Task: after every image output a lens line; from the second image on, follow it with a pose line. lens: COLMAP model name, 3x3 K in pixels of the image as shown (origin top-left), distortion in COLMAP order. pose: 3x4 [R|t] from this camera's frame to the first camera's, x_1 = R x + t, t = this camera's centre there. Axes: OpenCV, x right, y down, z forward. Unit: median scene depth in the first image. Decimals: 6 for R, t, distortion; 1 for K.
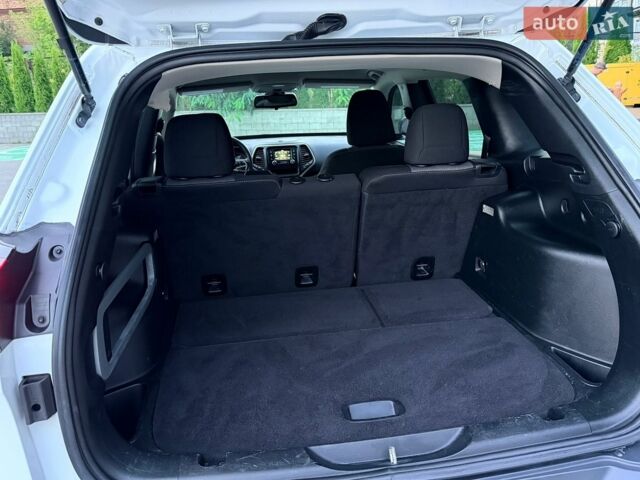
lens RADIAL K [[524.1, 0, 320.0], [0, 524.1, 240.0], [0, 0, 1]] dist [0.125634, -0.152535]
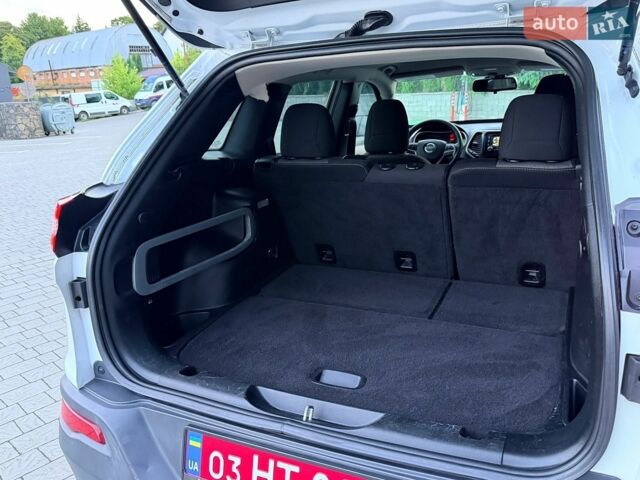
lens RADIAL K [[524.1, 0, 320.0], [0, 524.1, 240.0], [0, 0, 1]] dist [0.125634, -0.152535]
pose [[0.845247, 0.150053, -0.512876, 0.522881], [-0.131925, 0.988654, 0.071833, -0.033997], [0.517835, 0.006945, 0.855452, 0.036011]]
